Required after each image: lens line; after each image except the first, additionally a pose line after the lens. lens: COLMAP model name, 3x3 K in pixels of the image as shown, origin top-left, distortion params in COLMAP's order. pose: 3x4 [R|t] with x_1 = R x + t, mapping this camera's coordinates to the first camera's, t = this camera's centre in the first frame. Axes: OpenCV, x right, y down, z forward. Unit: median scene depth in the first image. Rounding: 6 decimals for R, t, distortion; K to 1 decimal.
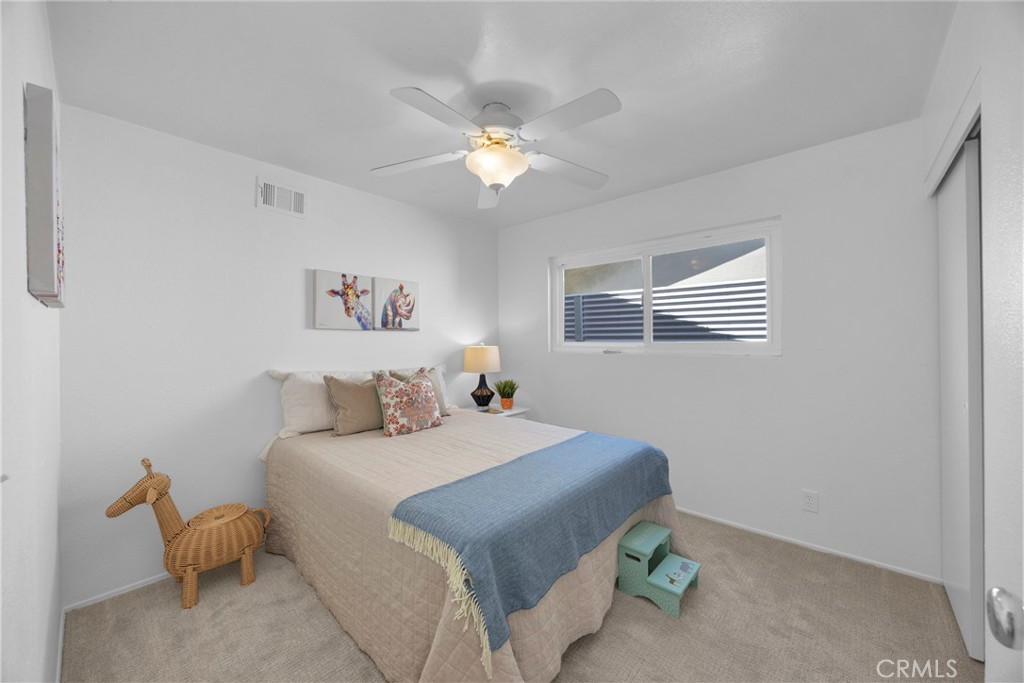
lens RADIAL K [[390.8, 0, 509.1], [0, 390.8, 337.9], [0, 0, 1]] dist [-0.003452, -0.000448]
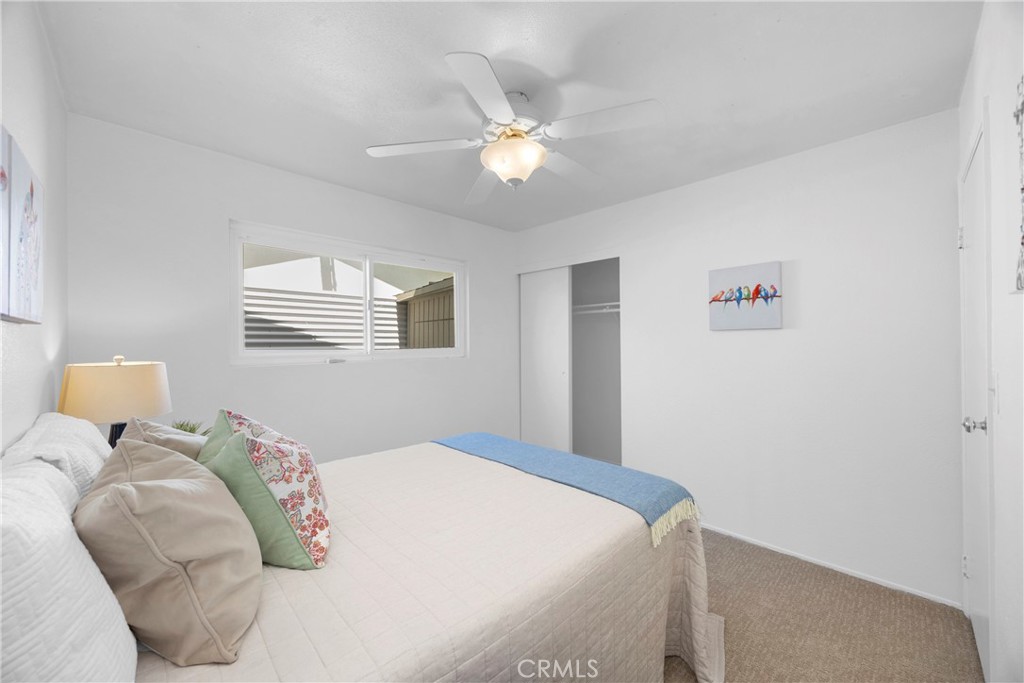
lens RADIAL K [[390.8, 0, 509.7], [0, 390.8, 342.3], [0, 0, 1]] dist [-0.003452, -0.000448]
pose [[0.050043, 0.008360, 0.998712, -0.469848], [0.003619, 0.999957, -0.008552, 0.002929], [-0.998741, 0.004043, 0.050011, 0.476078]]
